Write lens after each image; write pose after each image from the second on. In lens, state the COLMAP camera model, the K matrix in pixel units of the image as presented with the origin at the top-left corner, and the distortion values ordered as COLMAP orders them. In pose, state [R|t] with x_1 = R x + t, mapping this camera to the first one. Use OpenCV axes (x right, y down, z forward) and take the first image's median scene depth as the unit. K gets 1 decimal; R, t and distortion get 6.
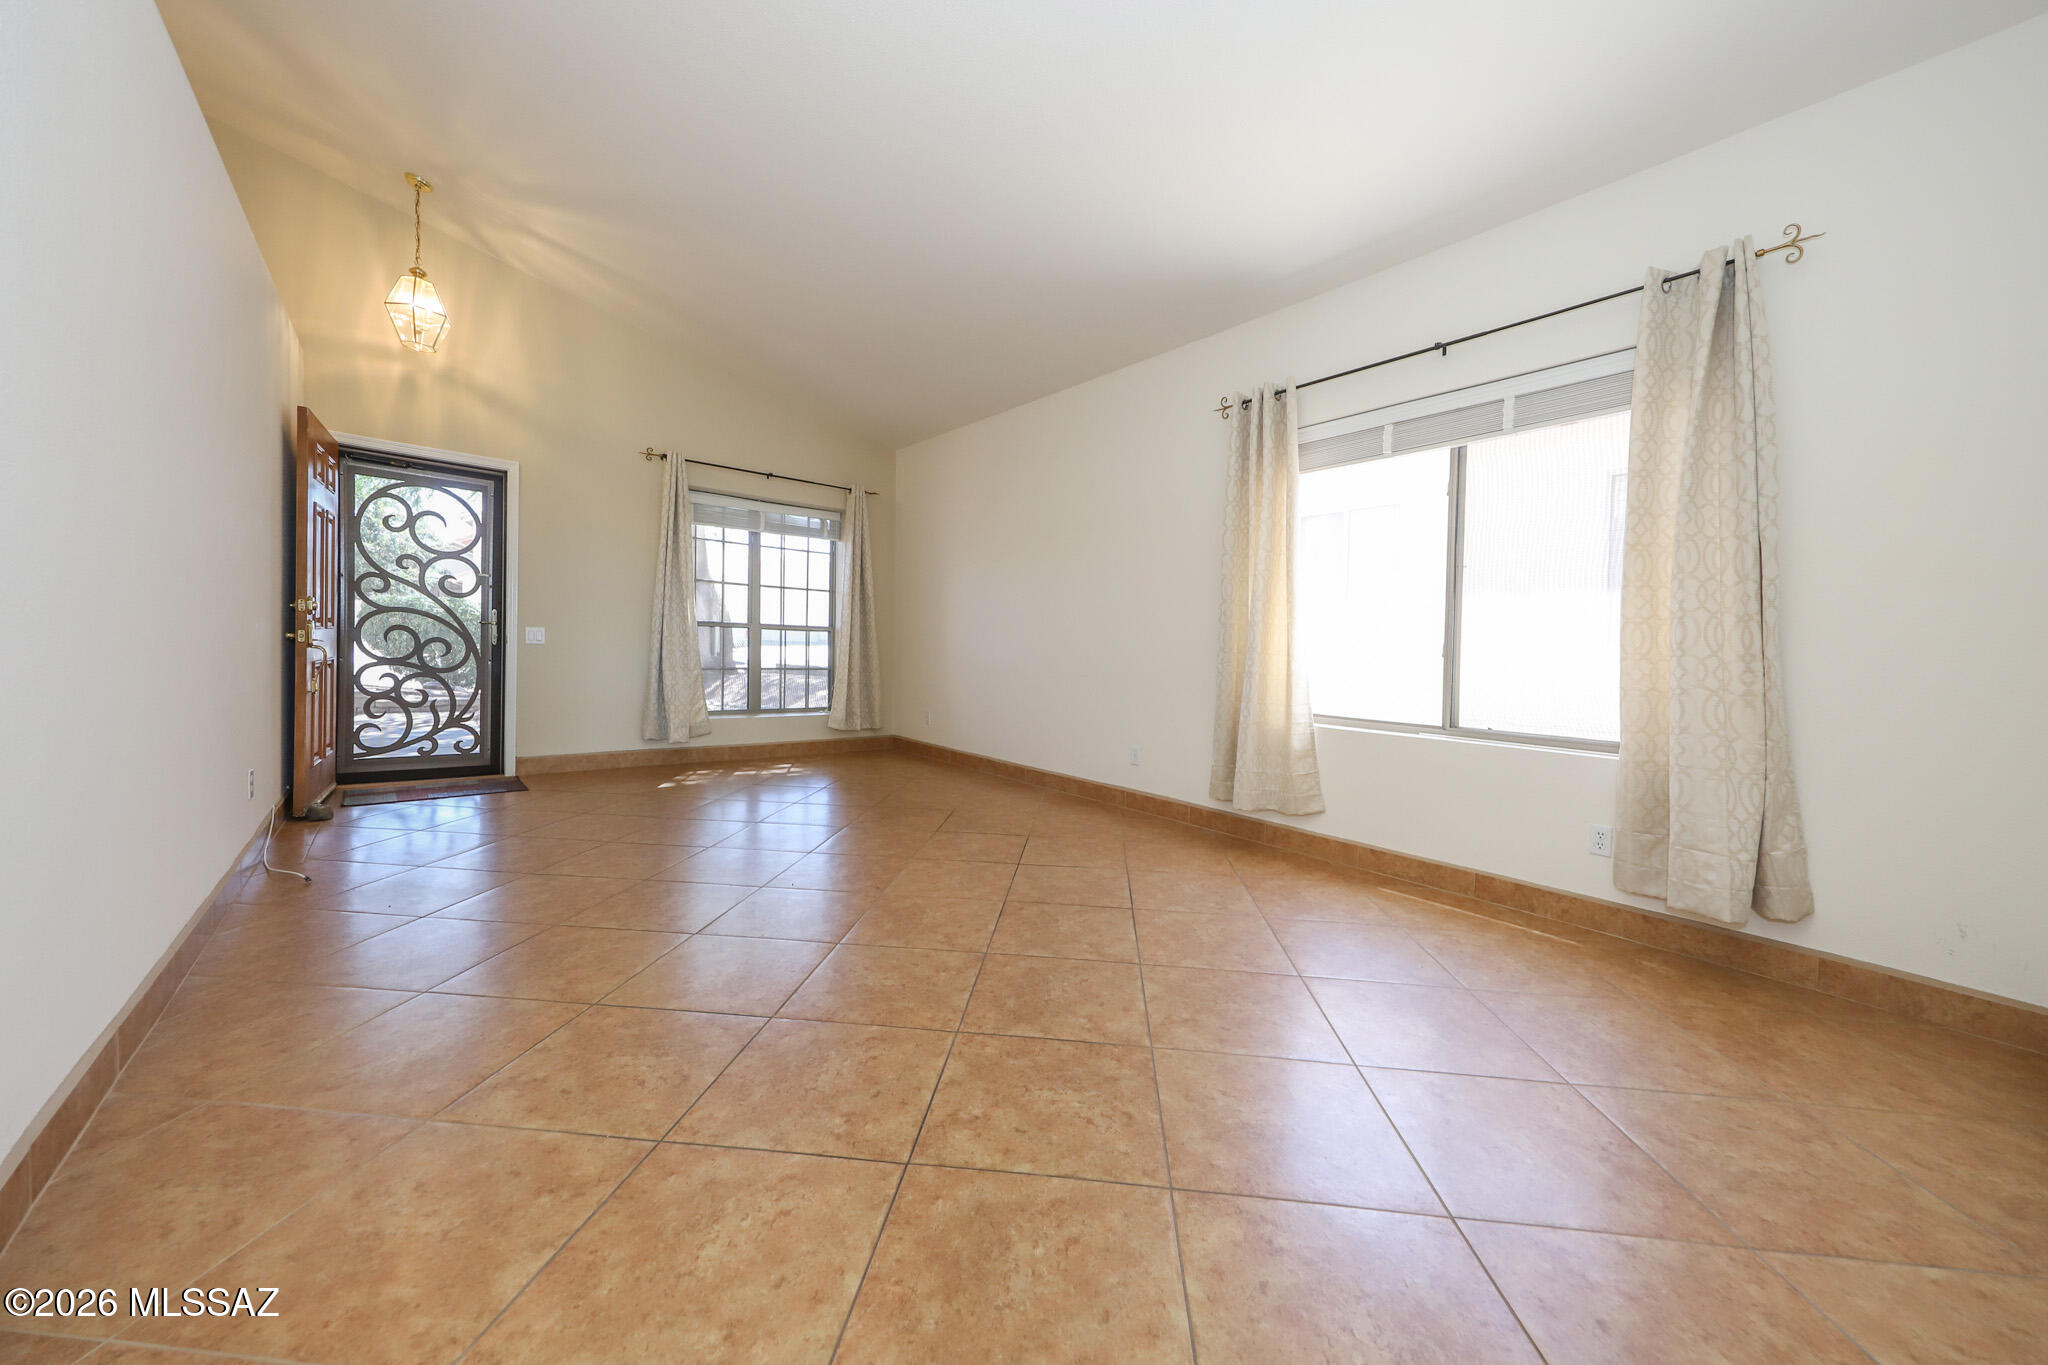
lens RADIAL K [[774.2, 0, 1053.5], [0, 774.2, 674.7], [0, 0, 1]] dist [0.009915, -0.001963]
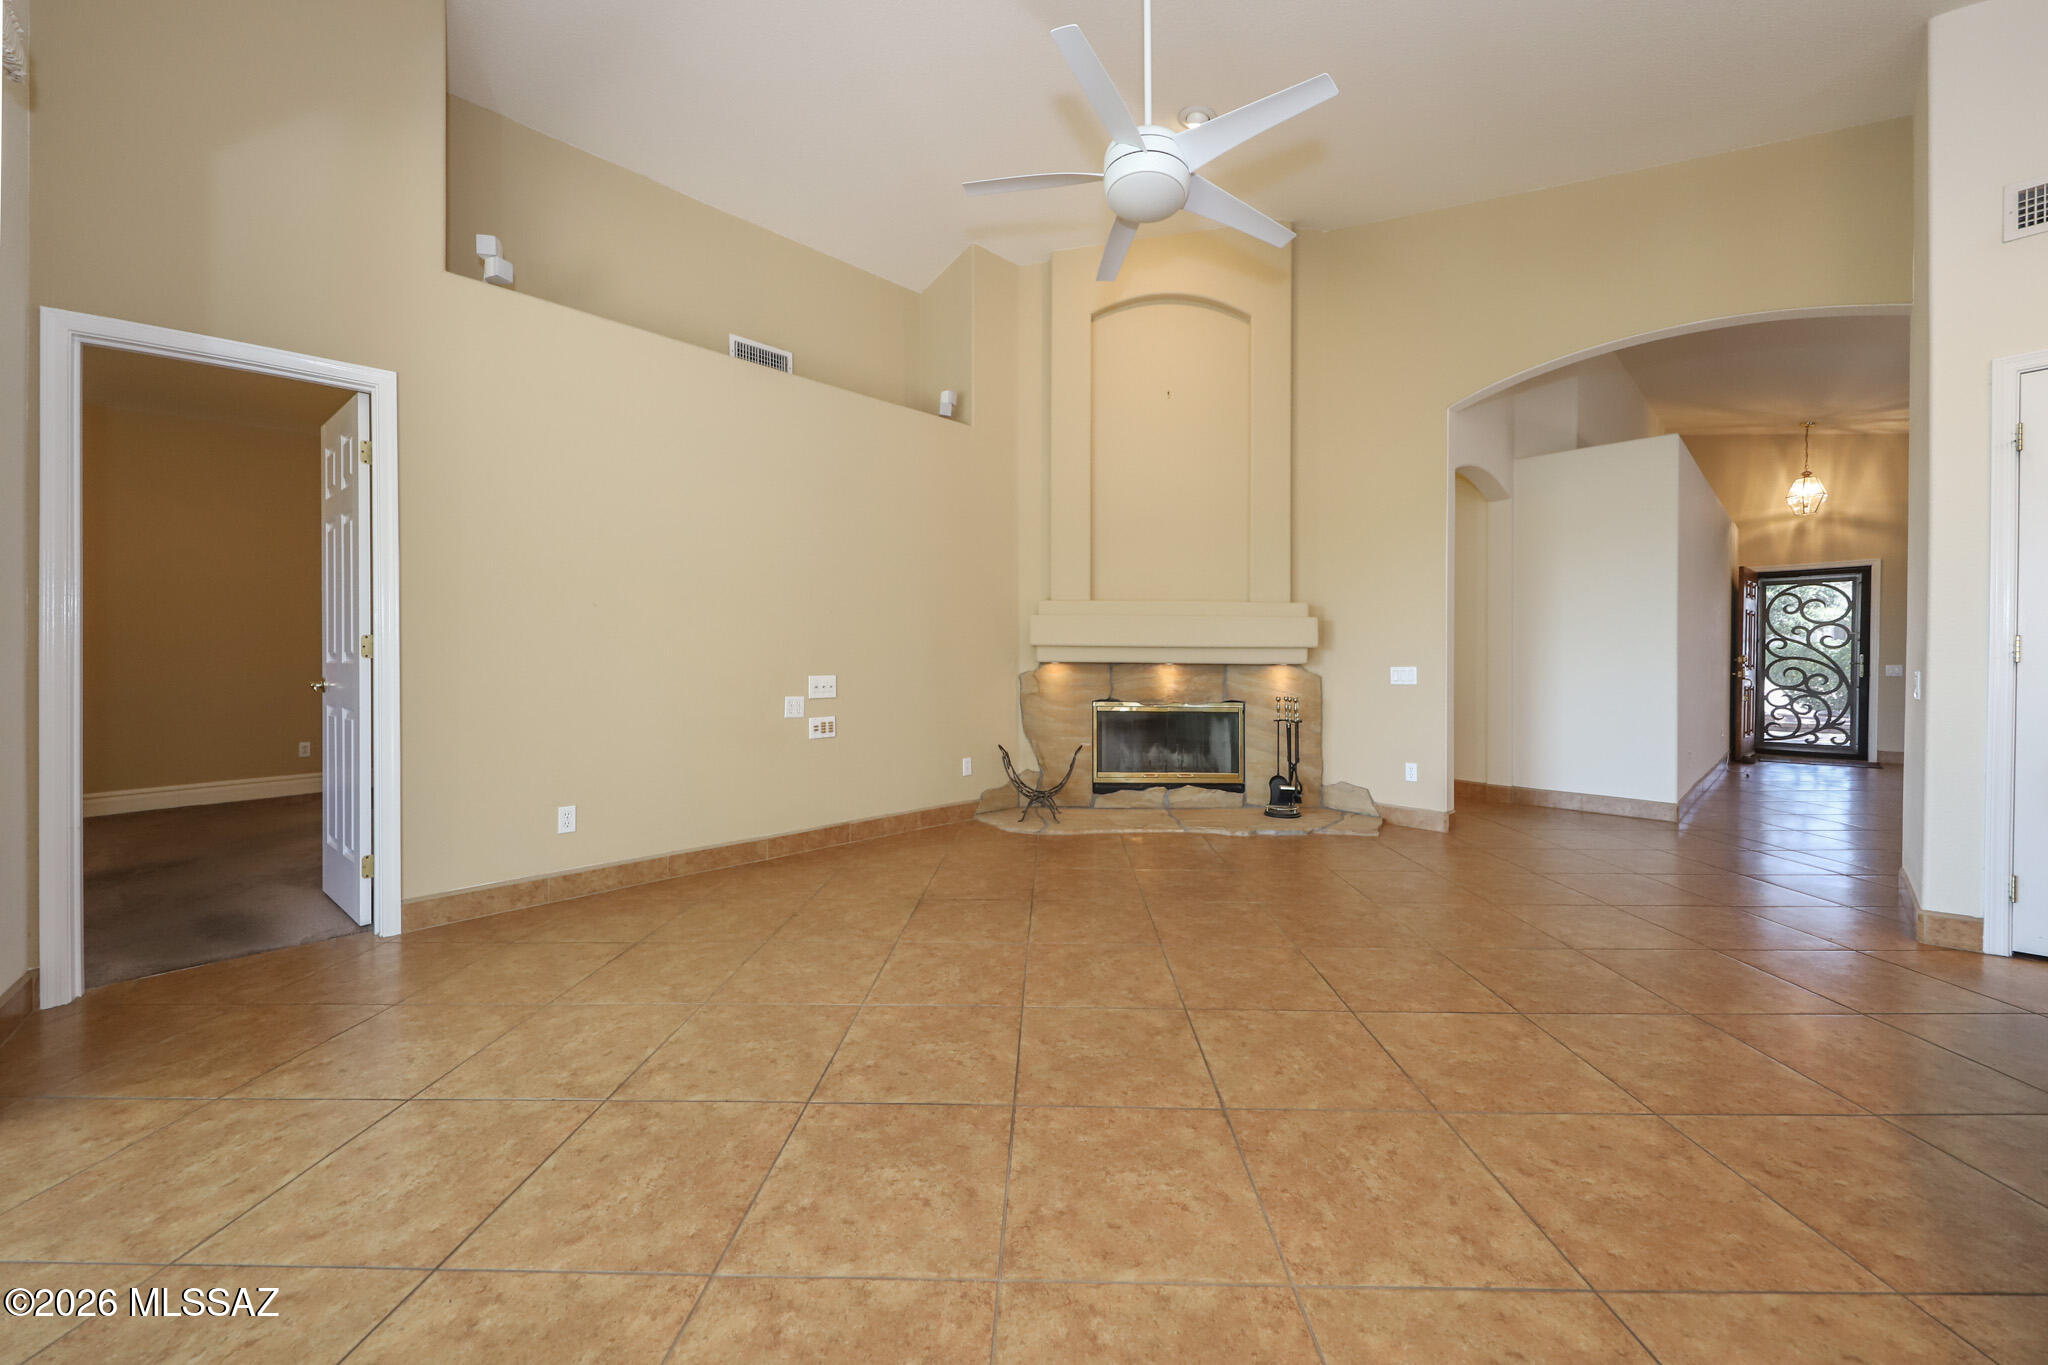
lens RADIAL K [[716.0, 0, 1030.6], [0, 716.0, 672.1], [0, 0, 1]] dist [0.008475, -0.000079]
pose [[0.055442, -0.024873, -0.998152, 0.669063], [-0.034443, 0.999047, -0.026809, 0.049239], [0.997868, 0.035866, 0.054532, -0.778250]]
